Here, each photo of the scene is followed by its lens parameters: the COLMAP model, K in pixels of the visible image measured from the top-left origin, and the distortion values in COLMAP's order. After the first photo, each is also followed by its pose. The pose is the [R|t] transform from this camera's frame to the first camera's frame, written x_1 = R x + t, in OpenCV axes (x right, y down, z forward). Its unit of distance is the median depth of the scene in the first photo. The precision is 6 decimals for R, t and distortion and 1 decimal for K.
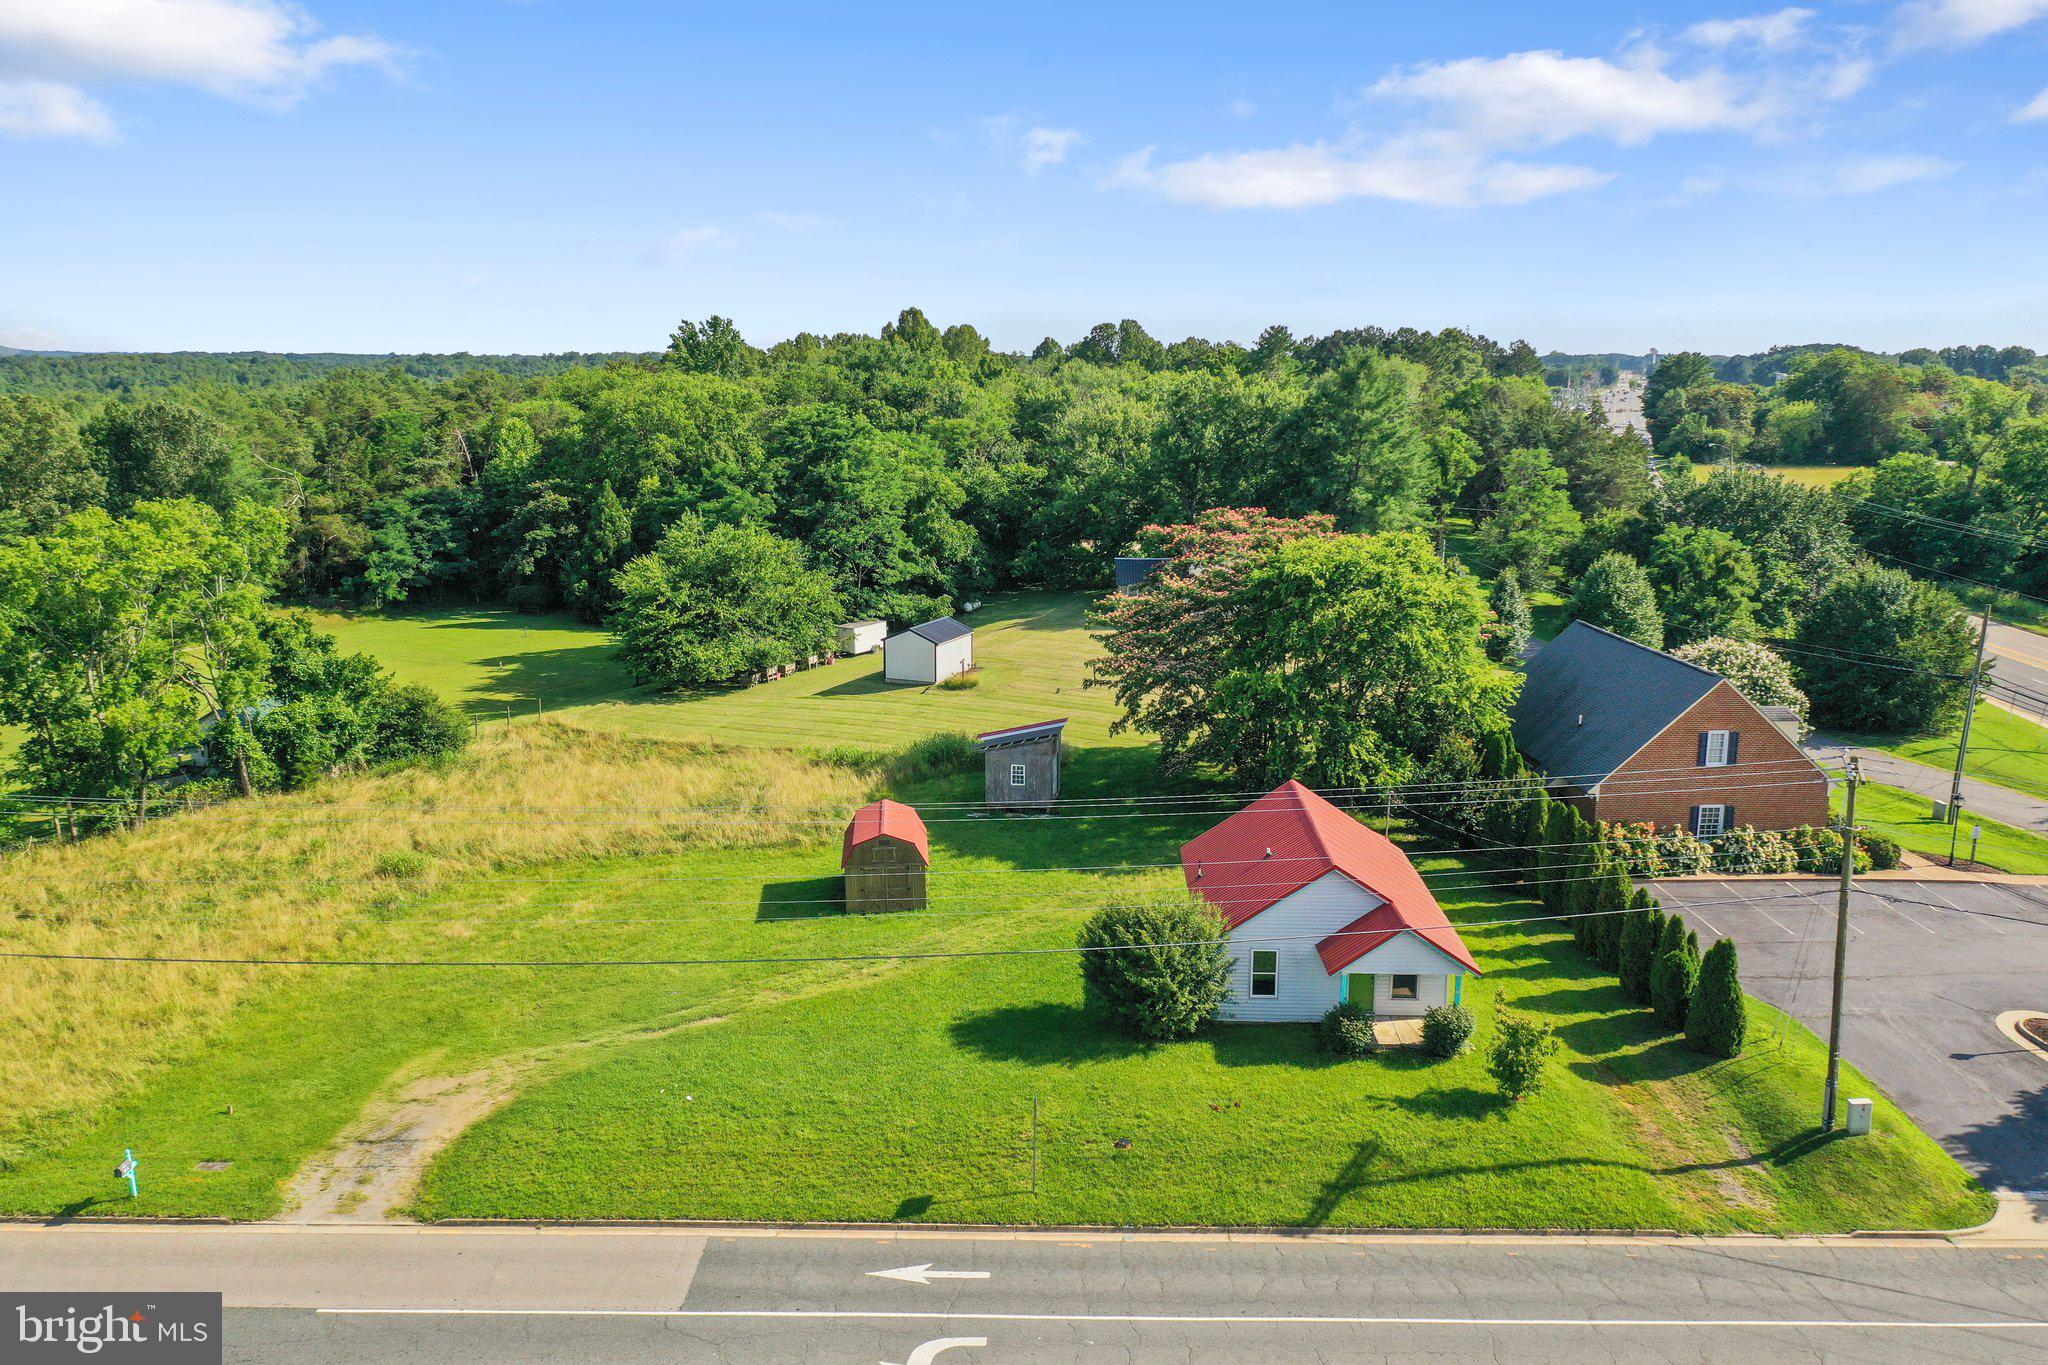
lens RADIAL K [[1580.1, 0, 1003.9], [0, 1580.1, 637.5], [0, 0, 1]] dist [-0.007010, -0.000121]
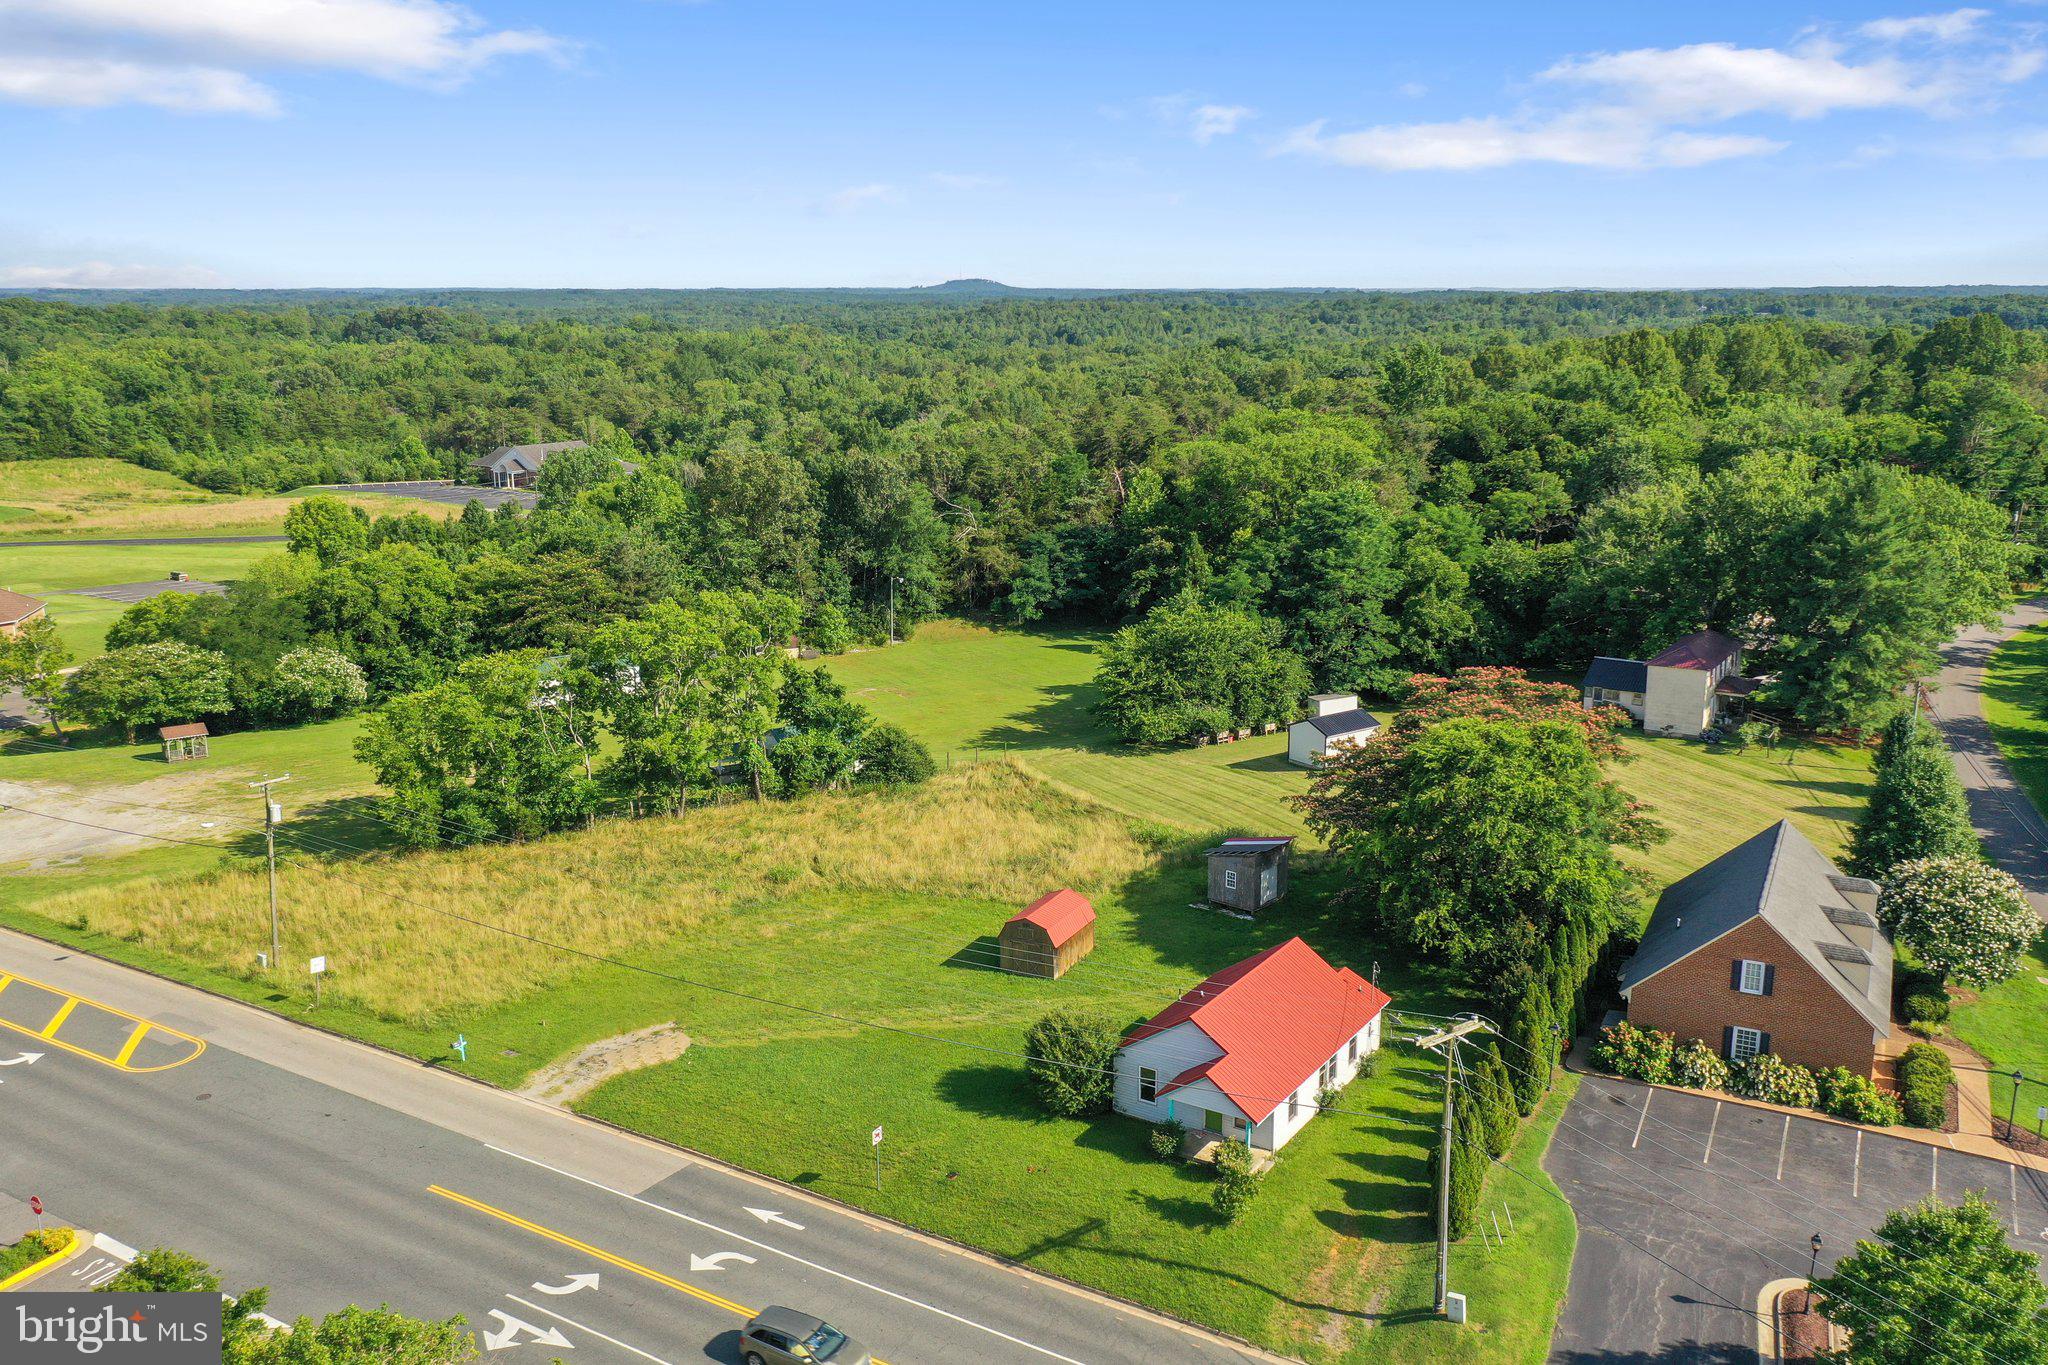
lens RADIAL K [[1580.1, 0, 1019.0], [0, 1580.1, 679.8], [0, 0, 1]] dist [-0.007010, -0.000121]
pose [[0.867099, 0.107422, -0.486415, 0.300149], [-0.083087, 0.993981, 0.071402, -0.094399], [0.491157, -0.021498, 0.870805, -0.092531]]
